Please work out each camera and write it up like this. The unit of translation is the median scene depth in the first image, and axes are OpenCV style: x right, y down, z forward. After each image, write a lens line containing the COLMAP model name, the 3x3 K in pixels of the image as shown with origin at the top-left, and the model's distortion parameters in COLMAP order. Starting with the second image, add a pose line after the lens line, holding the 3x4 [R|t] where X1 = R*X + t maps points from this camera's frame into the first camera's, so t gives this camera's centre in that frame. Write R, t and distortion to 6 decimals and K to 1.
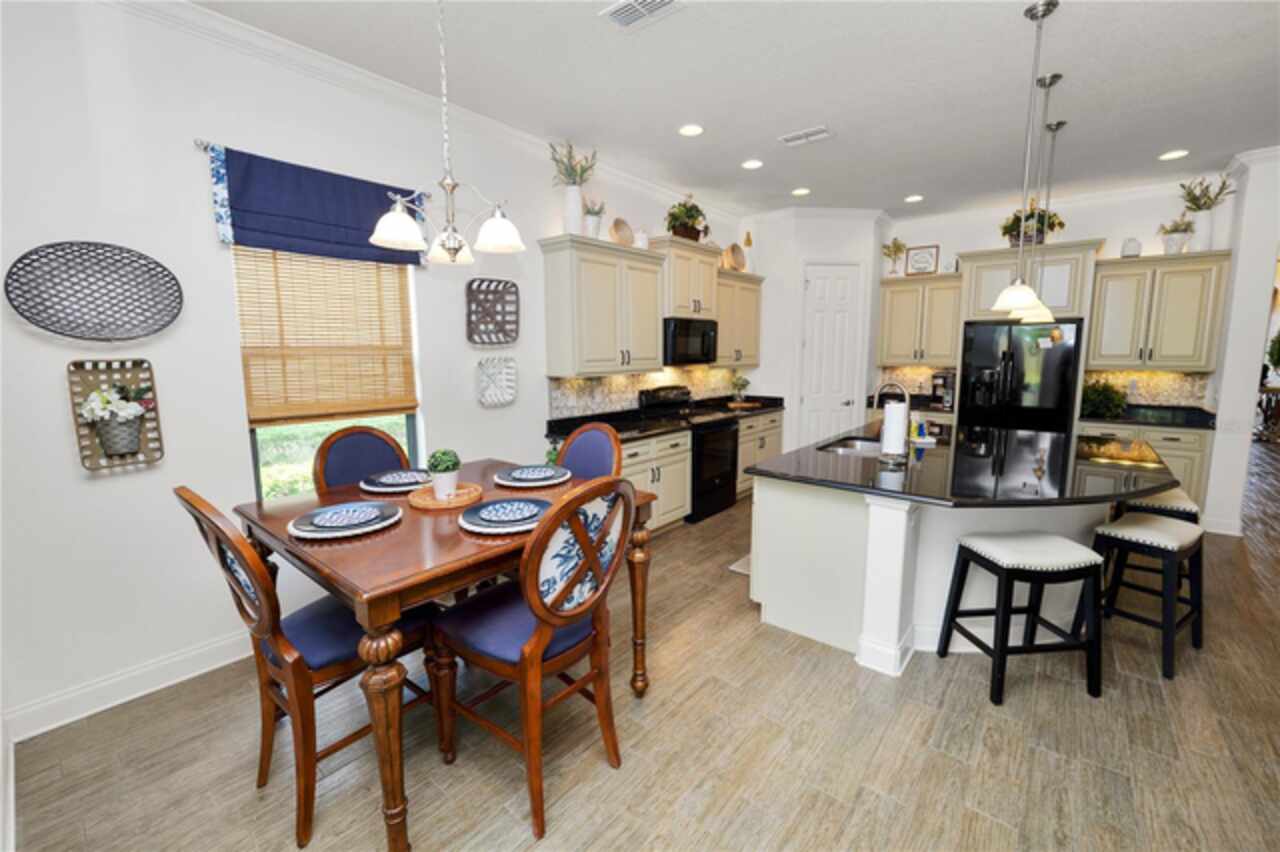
lens RADIAL K [[535.4, 0, 631.4], [0, 535.4, 422.5], [0, 0, 1]] dist [-0.013009, 0.000203]
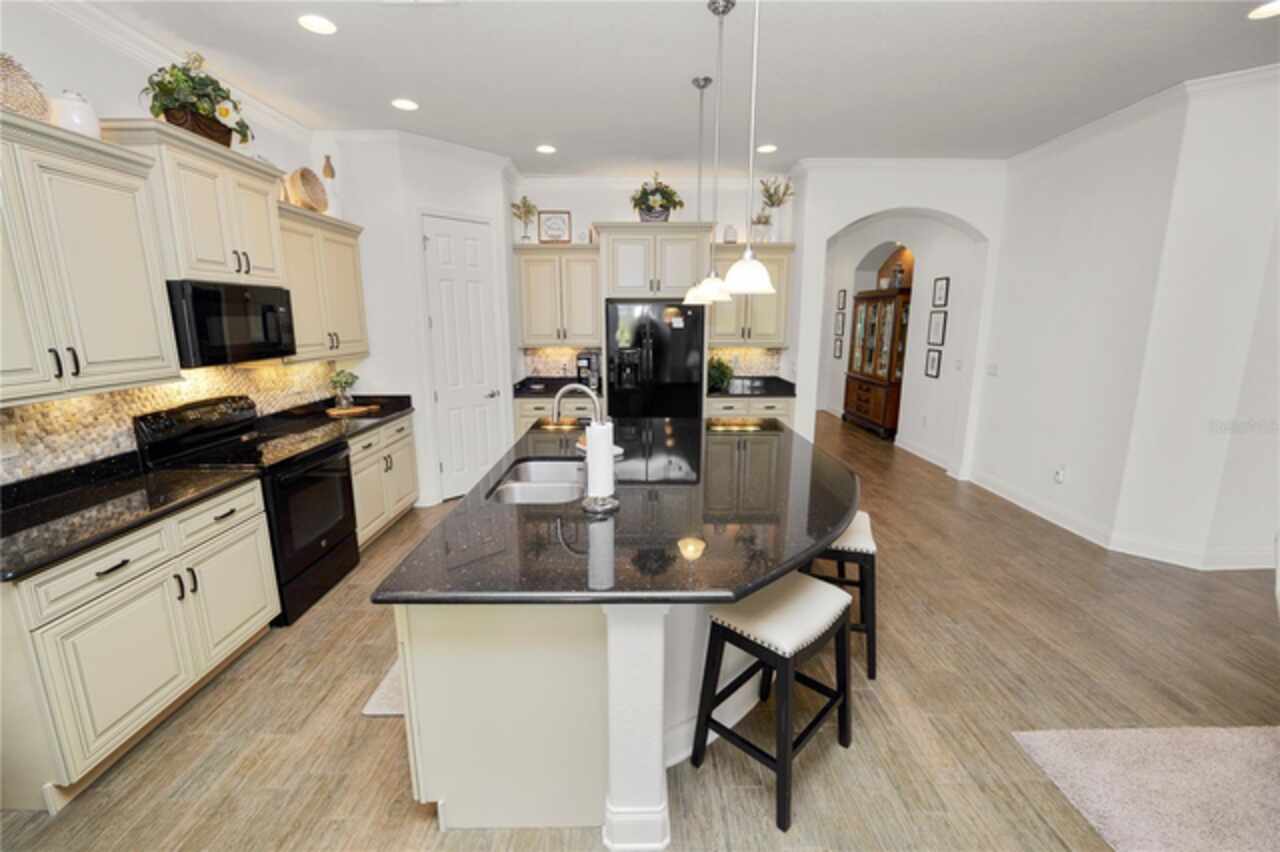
lens RADIAL K [[521.0, 0, 640.0], [0, 521.0, 421.3], [0, 0, 1]] dist [-0.015728, 0.002282]
pose [[0.756048, -0.124292, 0.642606, 0.066240], [0.083964, 0.992109, 0.093107, -0.060445], [-0.649108, -0.016437, 0.760519, 0.284237]]
